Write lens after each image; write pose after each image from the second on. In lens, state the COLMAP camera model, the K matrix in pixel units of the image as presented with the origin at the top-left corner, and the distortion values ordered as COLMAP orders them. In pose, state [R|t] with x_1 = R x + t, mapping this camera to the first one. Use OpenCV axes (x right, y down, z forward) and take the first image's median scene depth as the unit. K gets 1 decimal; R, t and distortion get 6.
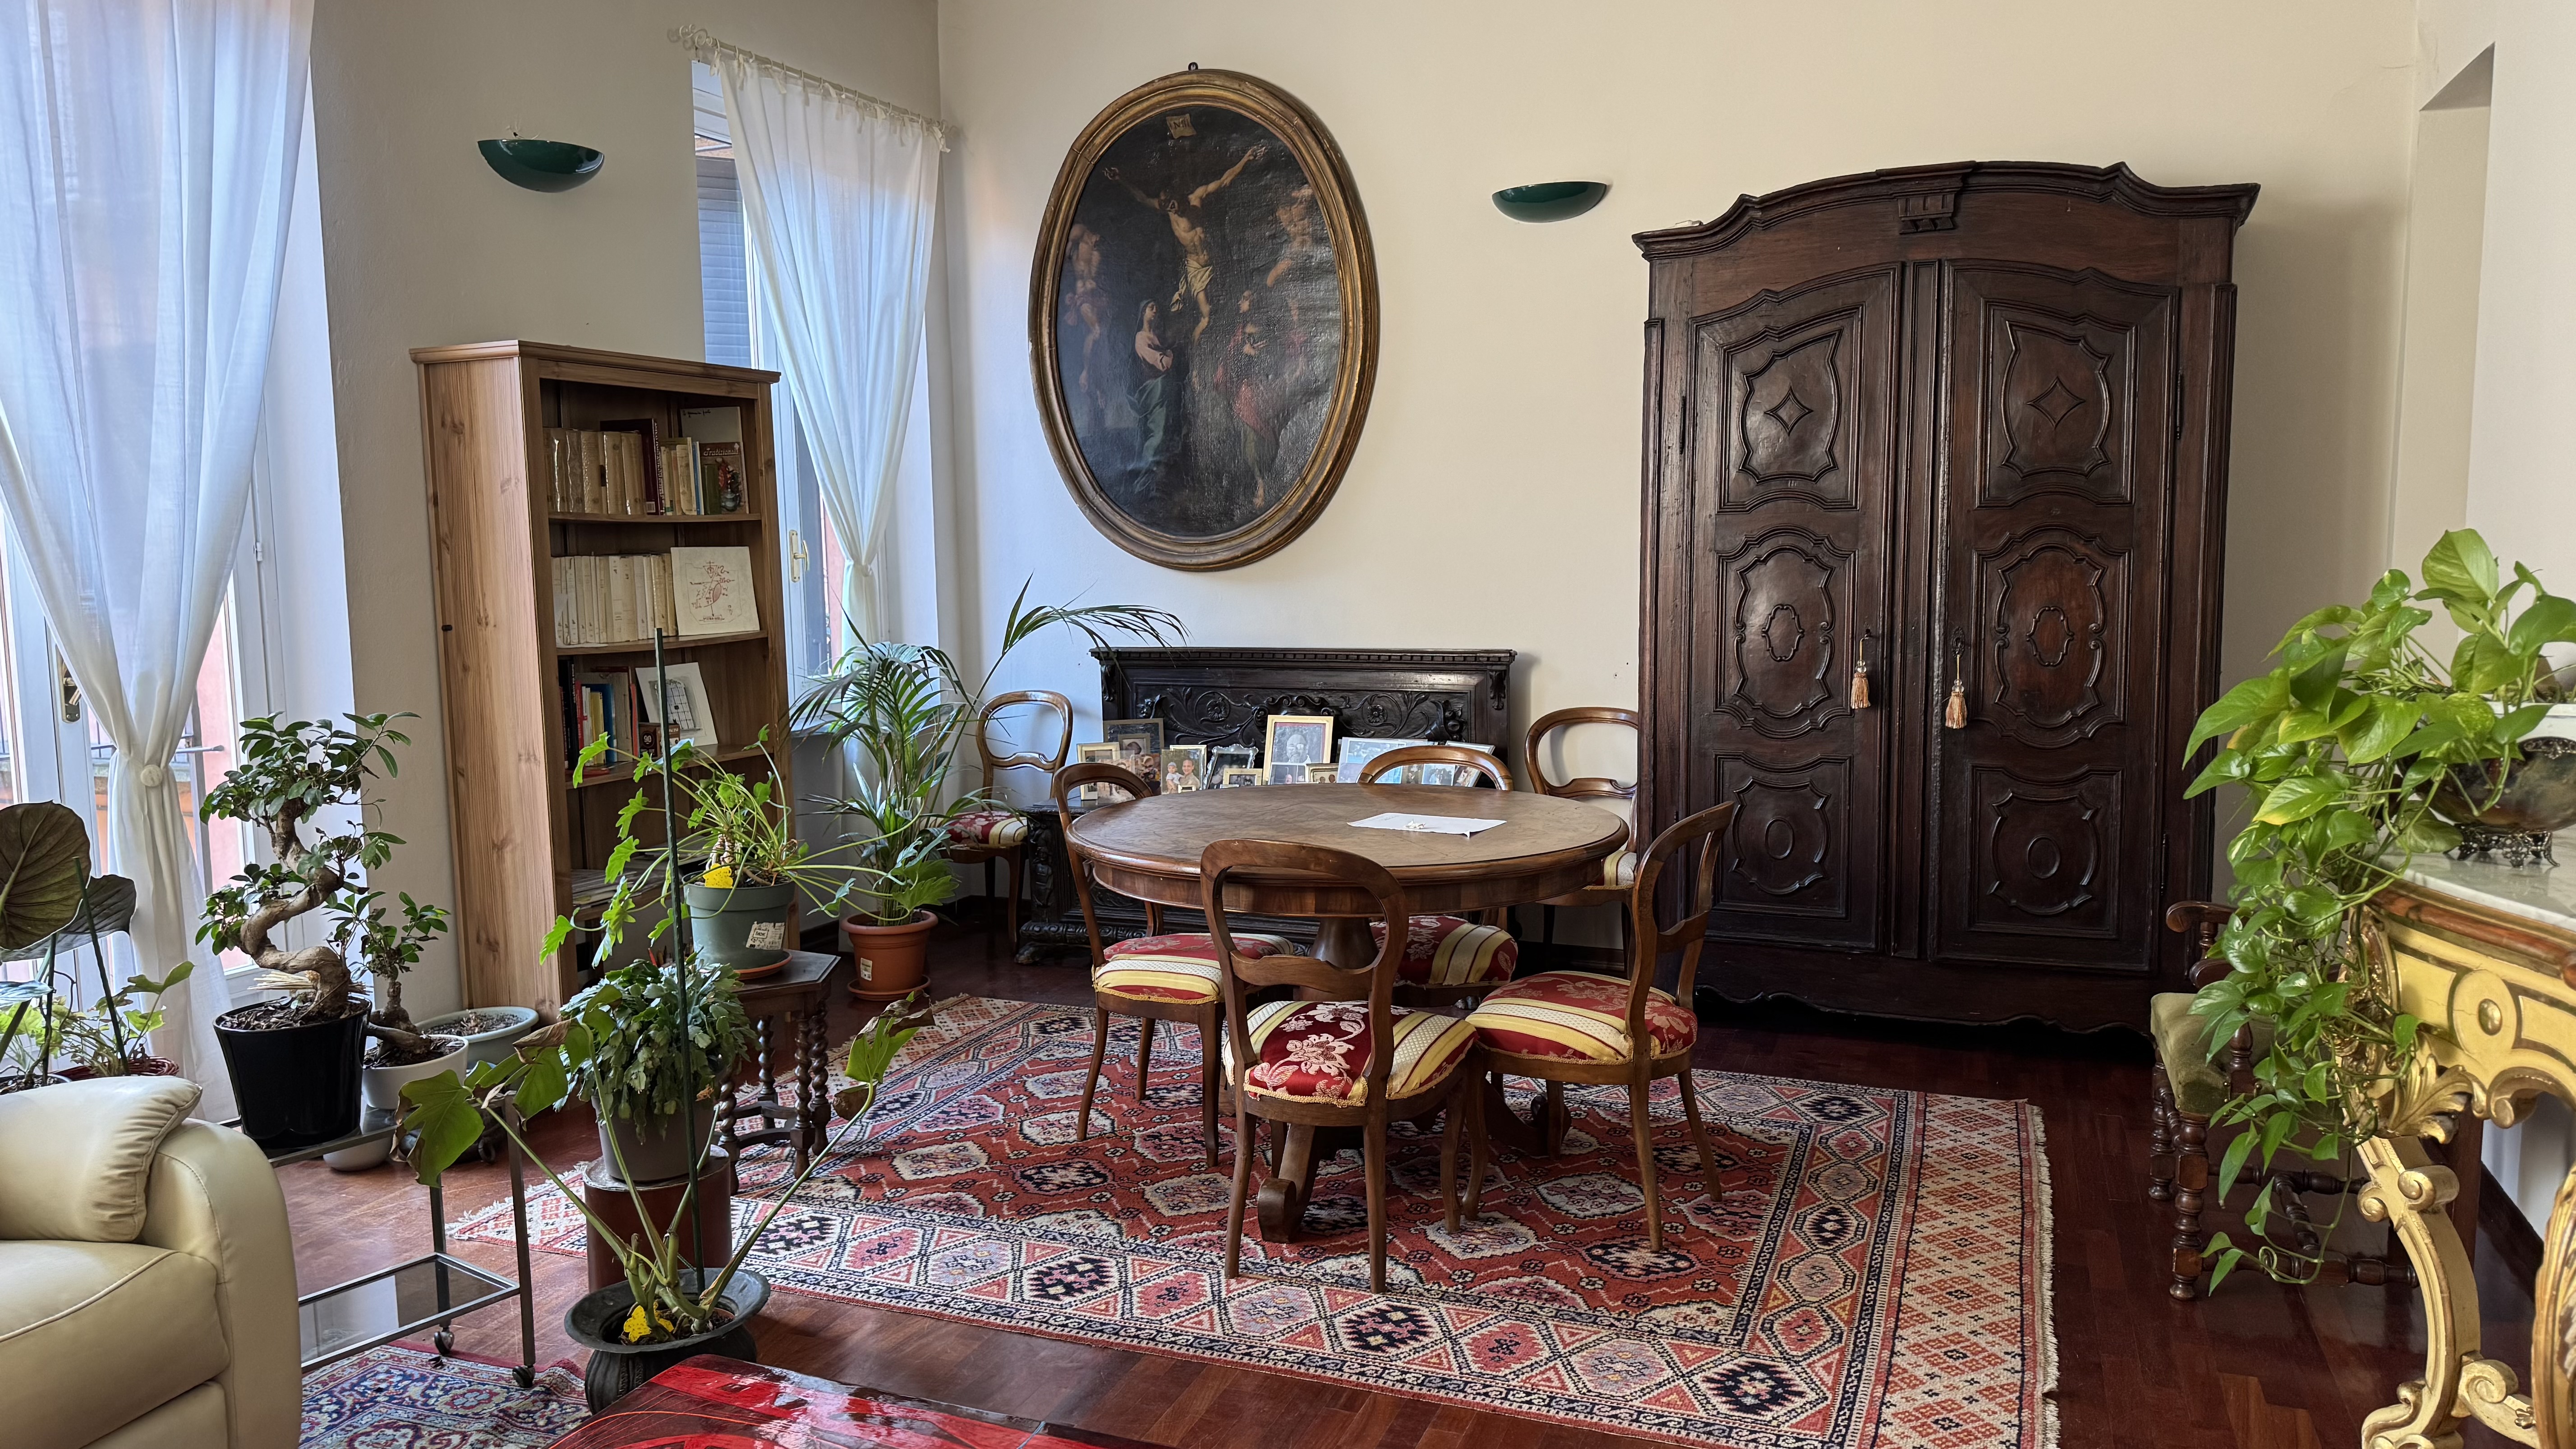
lens RADIAL K [[1822.9, 0, 1282.0], [0, 1822.9, 716.7], [0, 0, 1]] dist [0.049515, -0.052981]
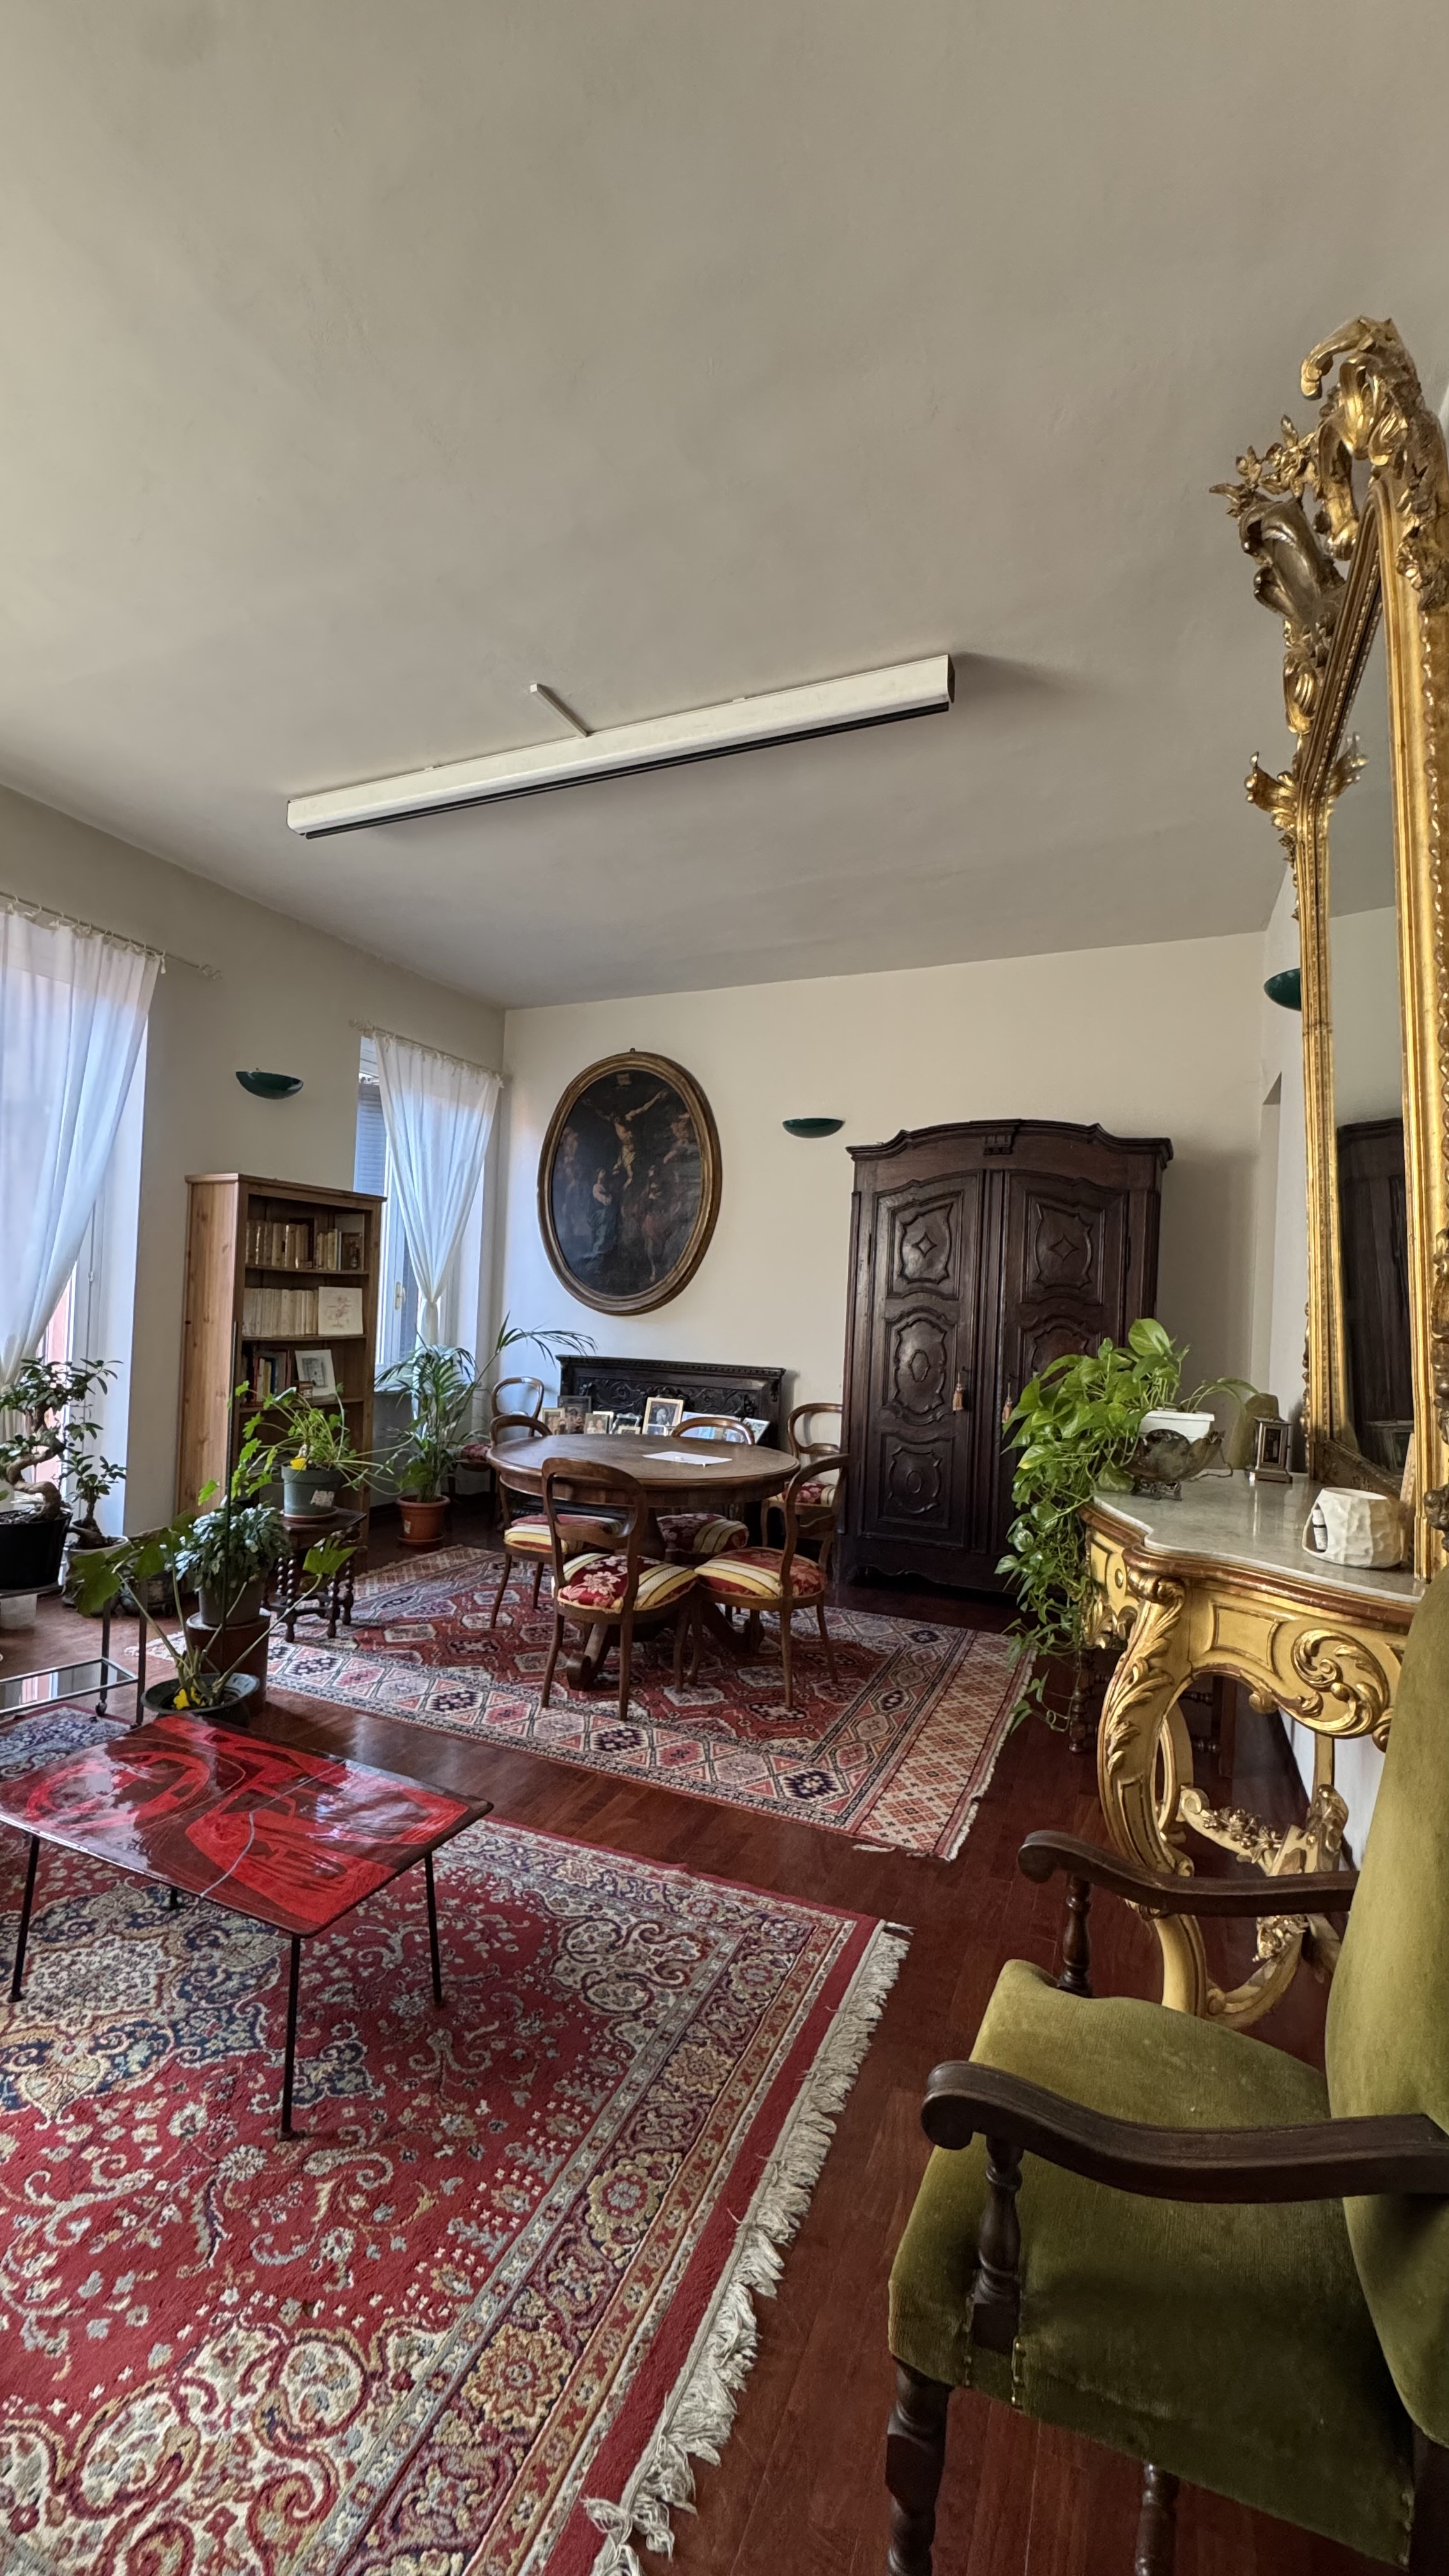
lens RADIAL K [[1041.6, 0, 717.6], [0, 1041.6, 1274.4], [0, 0, 1]] dist [-0.014975, 0.000514]
pose [[0.998024, 0.052749, -0.034155, 0.114111], [-0.056665, 0.990382, -0.126227, 0.005589], [0.027168, 0.127912, 0.991413, -0.037136]]
